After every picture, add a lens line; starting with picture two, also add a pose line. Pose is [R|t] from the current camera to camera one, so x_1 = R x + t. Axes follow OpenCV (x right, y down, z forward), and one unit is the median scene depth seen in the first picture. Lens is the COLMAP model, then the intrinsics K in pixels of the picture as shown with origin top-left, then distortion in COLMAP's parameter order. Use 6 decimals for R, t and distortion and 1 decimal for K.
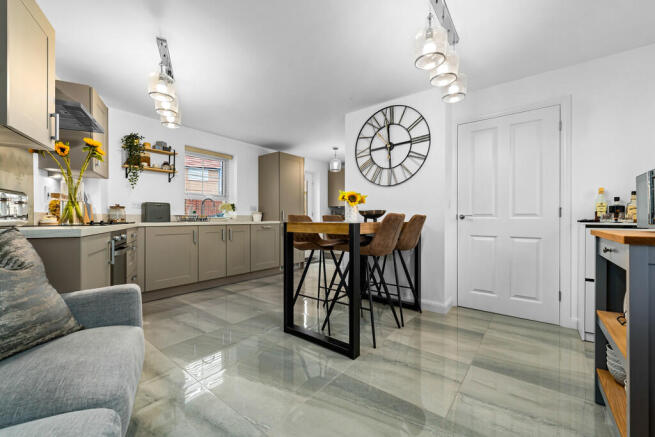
lens RADIAL K [[261.9, 0, 327.5], [0, 261.9, 218.5], [0, 0, 1]] dist [-0.008610, -0.000126]
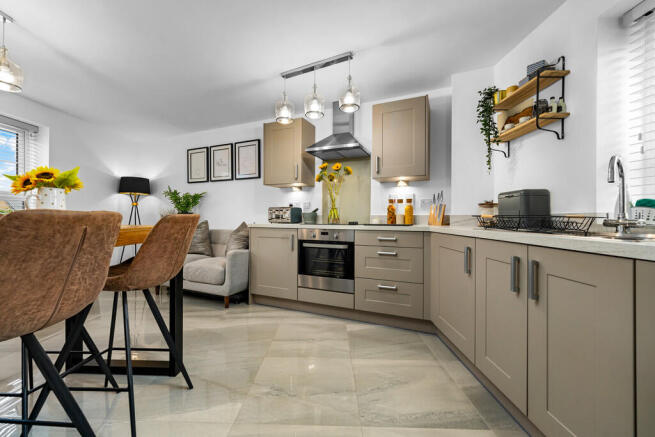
lens RADIAL K [[261.9, 0, 327.5], [0, 261.9, 218.5], [0, 0, 1]] dist [-0.008610, -0.000126]
pose [[-0.800146, -0.008015, -0.599752, -0.032429], [-0.007048, 0.999967, -0.003961, -0.003622], [0.599764, 0.001057, -0.800176, 1.330161]]
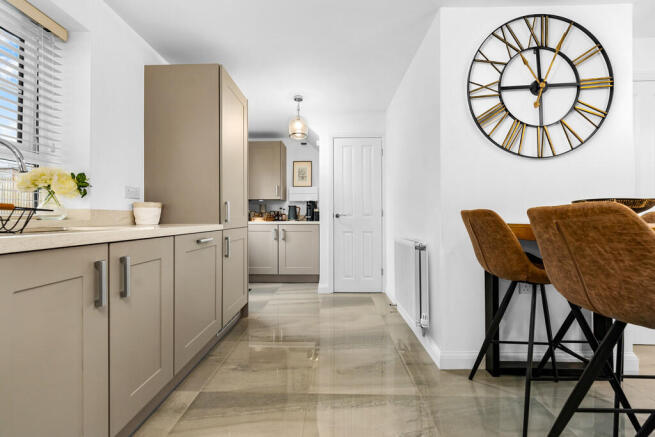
lens RADIAL K [[261.9, 0, 327.5], [0, 261.9, 218.5], [0, 0, 1]] dist [-0.008610, -0.000126]
pose [[0.804045, -0.003810, 0.594556, -0.442822], [0.003316, 0.999993, 0.001925, 0.000887], [-0.594559, 0.000424, 0.804052, 0.806258]]
